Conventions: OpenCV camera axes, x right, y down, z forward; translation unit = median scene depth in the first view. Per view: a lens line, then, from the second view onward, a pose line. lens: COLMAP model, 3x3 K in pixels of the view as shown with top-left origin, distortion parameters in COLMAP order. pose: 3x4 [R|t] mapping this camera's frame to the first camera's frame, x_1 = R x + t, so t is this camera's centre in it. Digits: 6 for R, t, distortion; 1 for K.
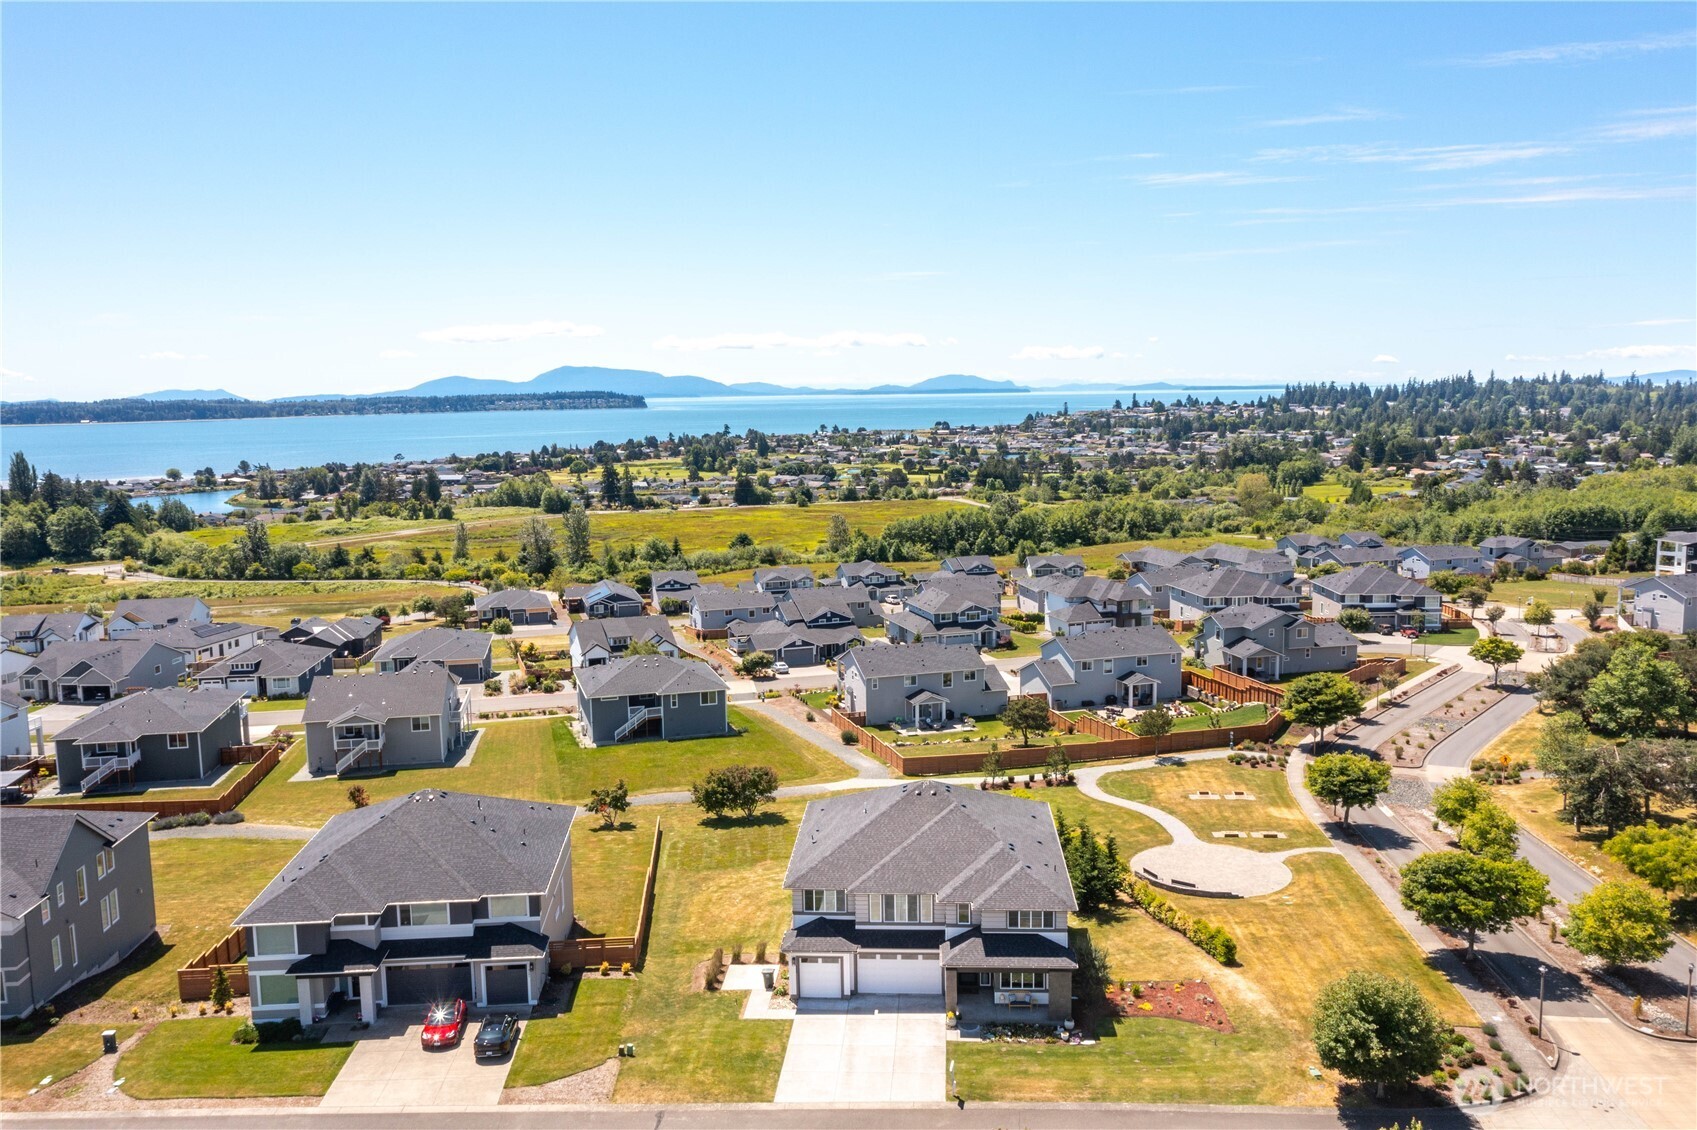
lens RADIAL K [[1321.6, 0, 844.7], [0, 1321.6, 560.6], [0, 0, 1]] dist [-0.018250, 0.006894]
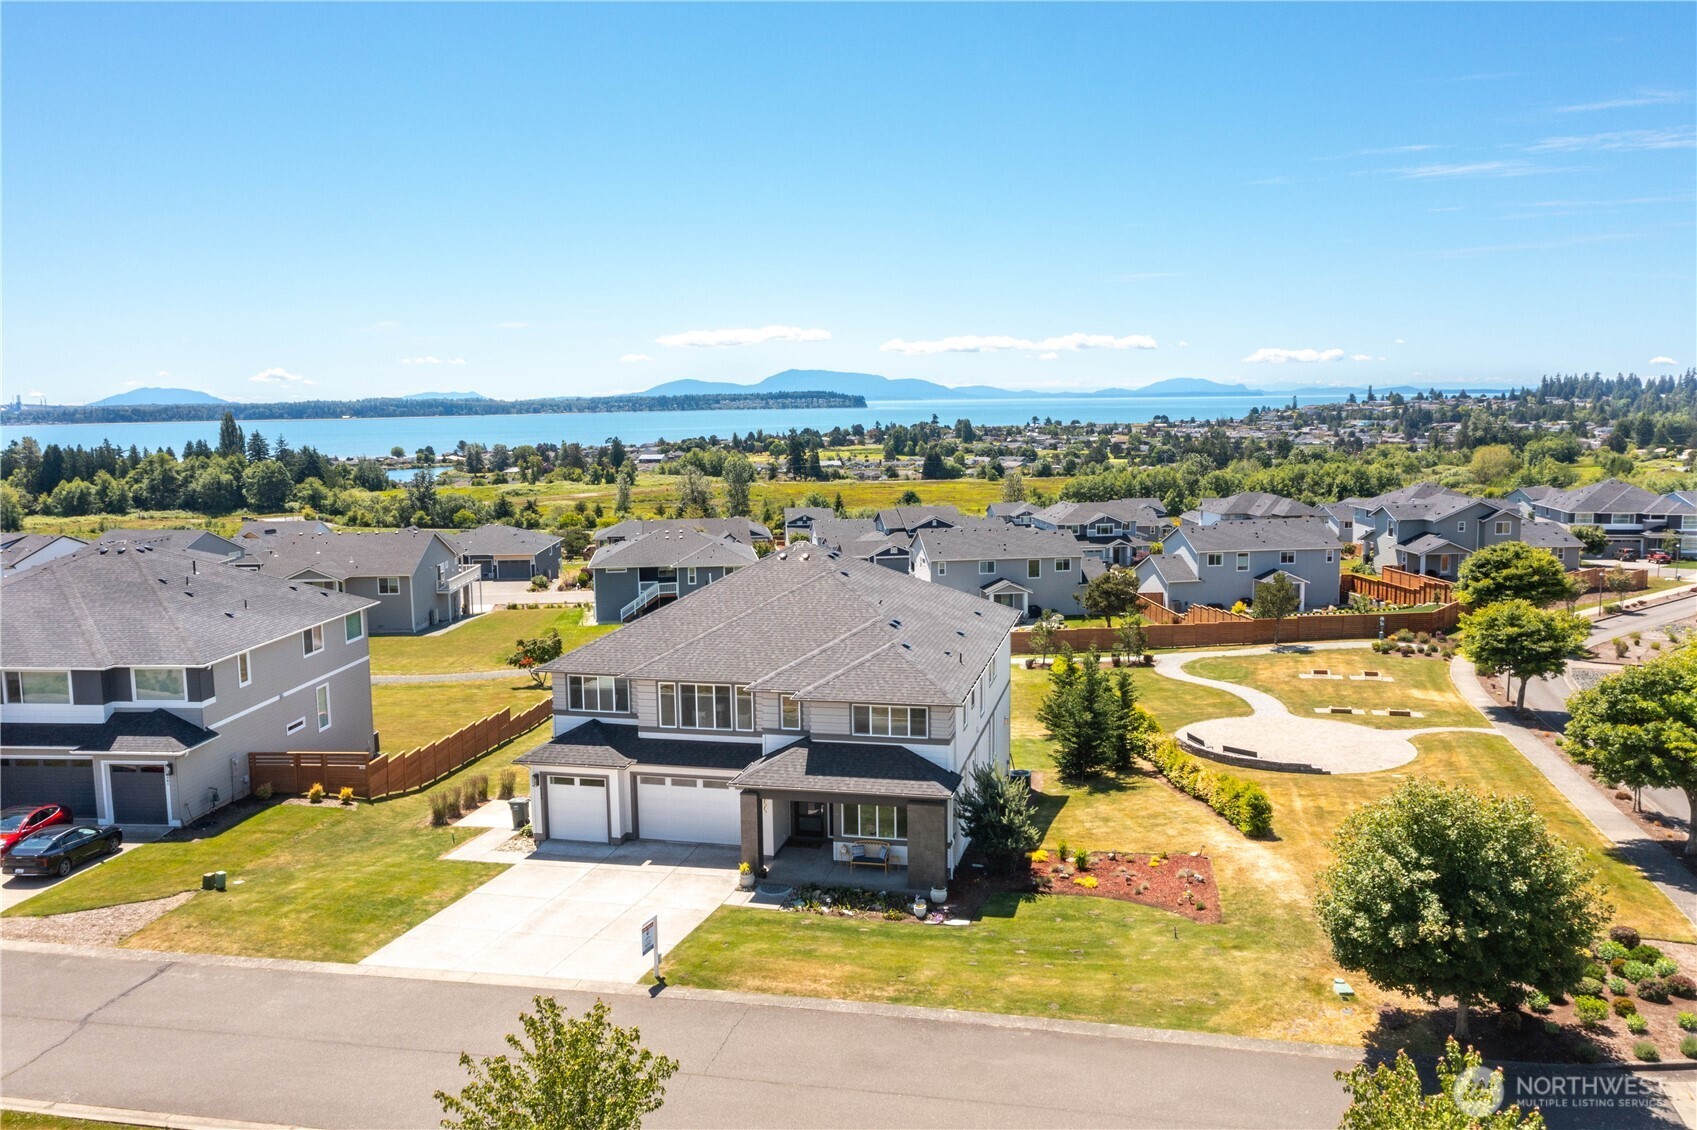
lens RADIAL K [[1321.6, 0, 844.7], [0, 1321.6, 560.6], [0, 0, 1]] dist [-0.018250, 0.006894]
pose [[0.986205, 0.021502, -0.164127, 0.071694], [-0.021807, 0.999762, -0.000054, 0.065456], [0.164087, 0.003632, 0.986439, 0.132143]]
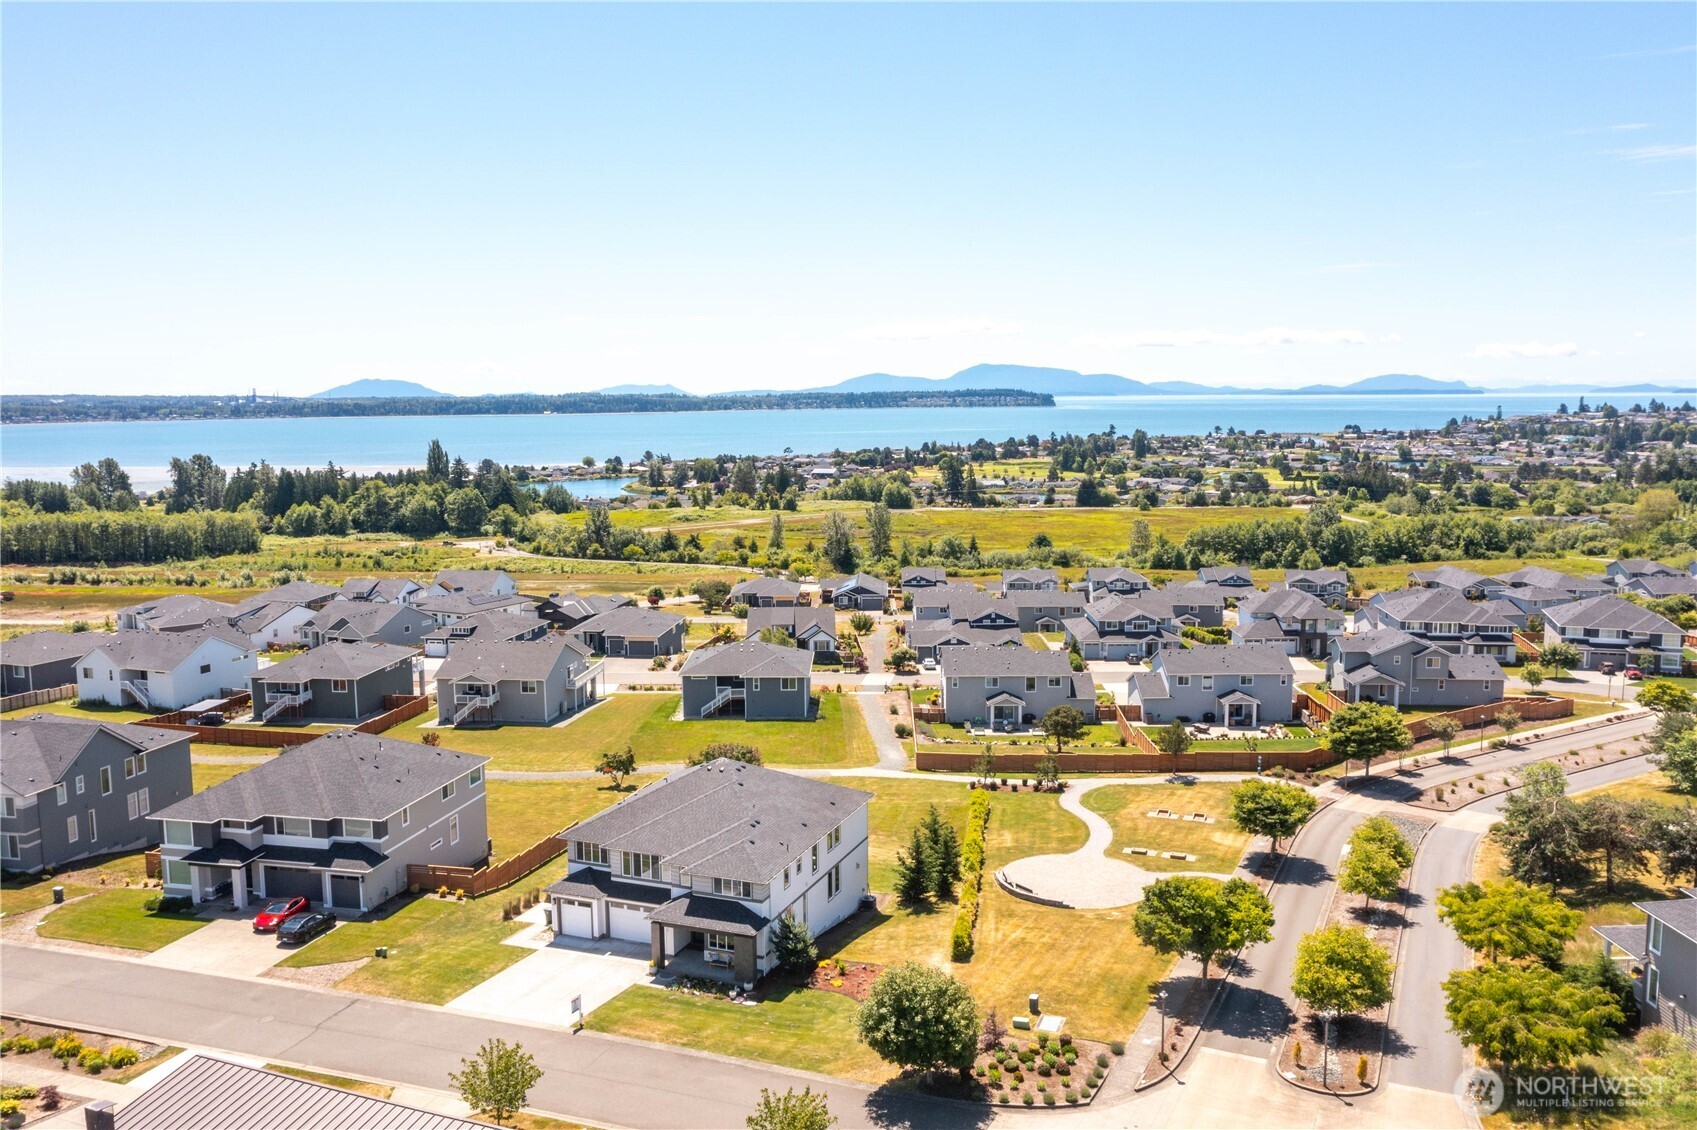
lens RADIAL K [[1327.6, 0, 848.5], [0, 1327.6, 565.0], [0, 0, 1]] dist [-0.018602, 0.010617]
pose [[0.953715, 0.046066, -0.297162, 0.180392], [-0.044855, 0.998934, 0.010898, -0.004231], [0.297348, 0.002935, 0.954765, -0.008508]]
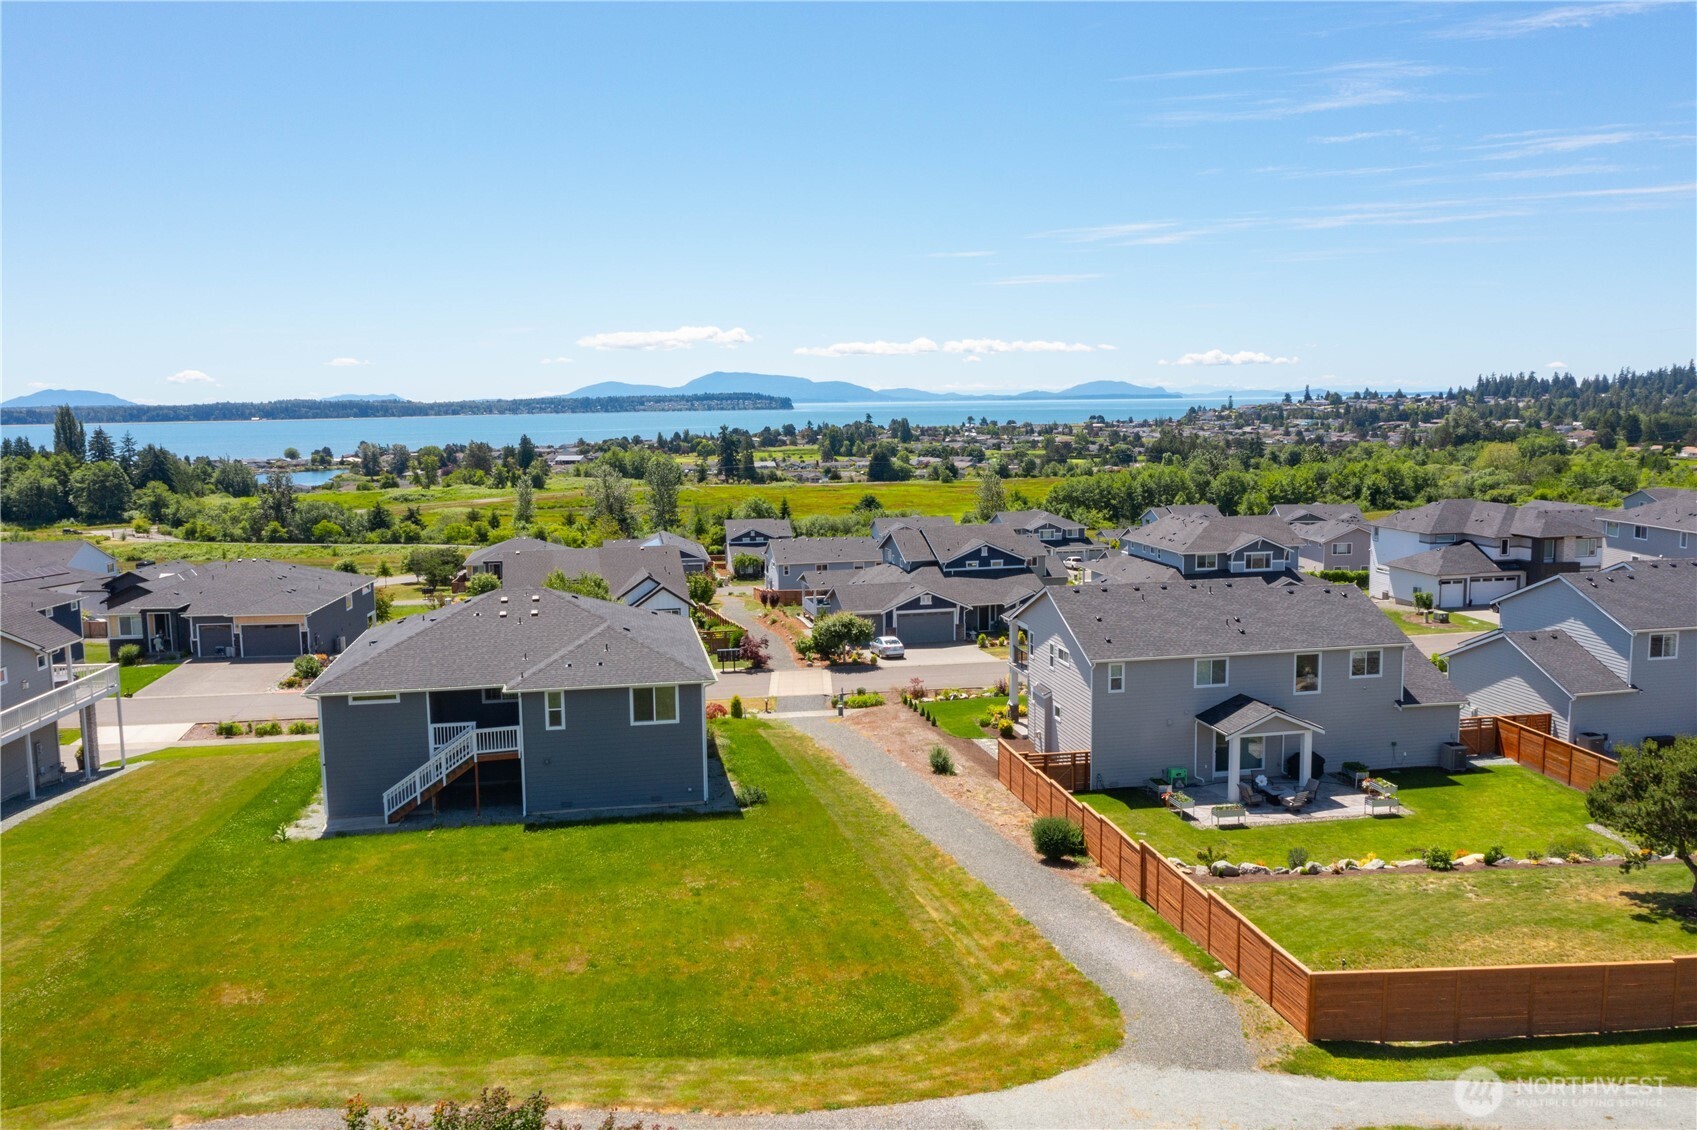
lens RADIAL K [[1321.6, 0, 844.7], [0, 1321.6, 560.6], [0, 0, 1]] dist [-0.018250, 0.006894]
pose [[0.993898, 0.014988, -0.109280, -0.009471], [-0.015387, 0.999878, -0.002802, 0.045647], [0.109224, 0.004466, 0.994007, 0.454871]]
